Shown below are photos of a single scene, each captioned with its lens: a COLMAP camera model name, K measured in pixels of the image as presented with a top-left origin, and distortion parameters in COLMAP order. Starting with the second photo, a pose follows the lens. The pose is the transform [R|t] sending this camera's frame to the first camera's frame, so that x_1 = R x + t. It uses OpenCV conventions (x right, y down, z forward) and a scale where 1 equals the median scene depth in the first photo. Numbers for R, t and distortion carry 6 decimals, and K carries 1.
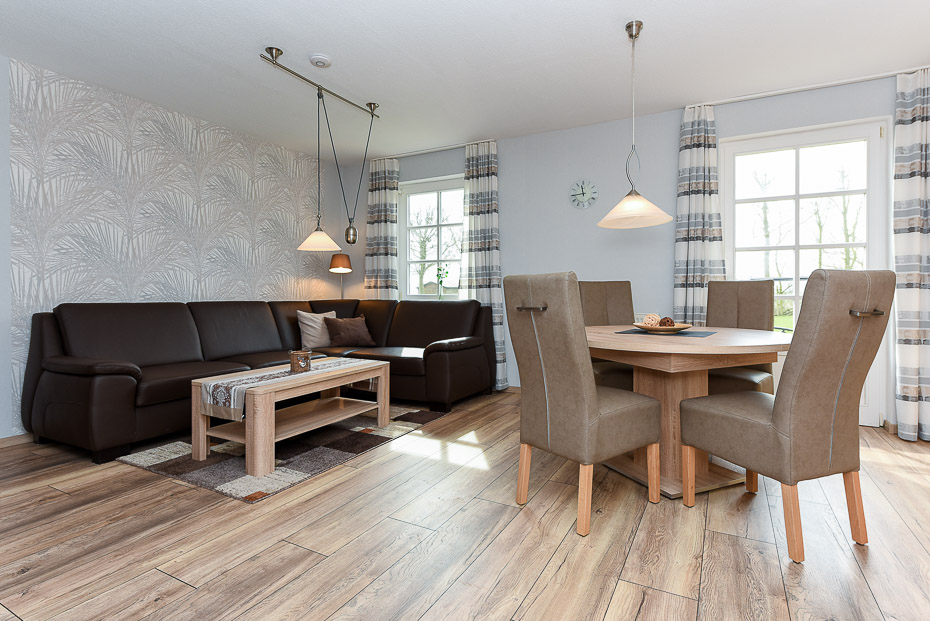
lens RADIAL K [[474.4, 0, 462.1], [0, 474.4, 292.0], [0, 0, 1]] dist [-0.000488, -0.000682]
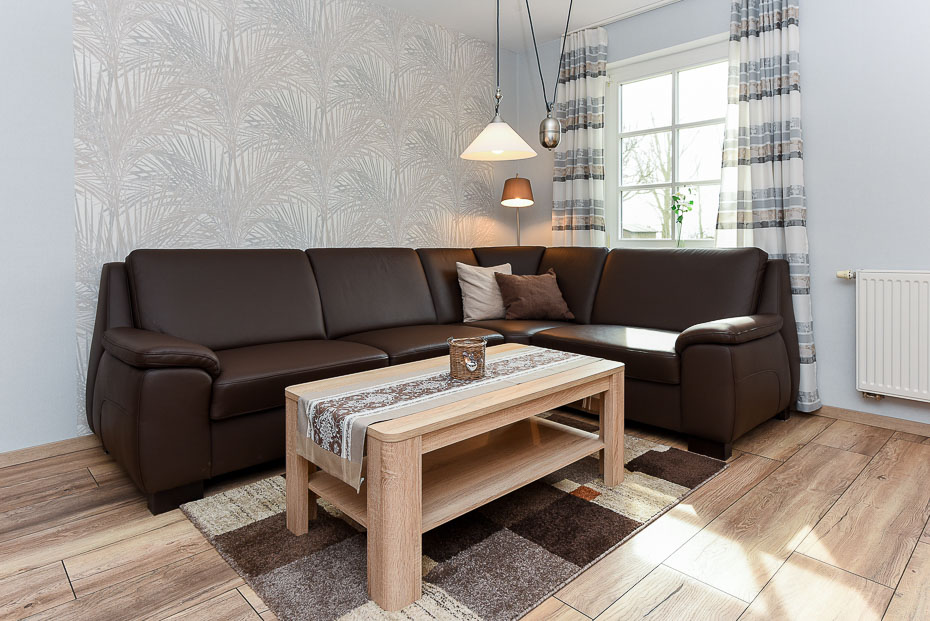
lens RADIAL K [[548.1, 0, 464.0], [0, 548.1, 236.7], [0, 0, 1]] dist [-0.000058, 0.000982]
pose [[0.952115, 0.000125, -0.305739, -0.123804], [-0.000939, 0.999996, -0.002517, 0.005871], [0.305738, 0.002684, 0.952112, 0.324808]]
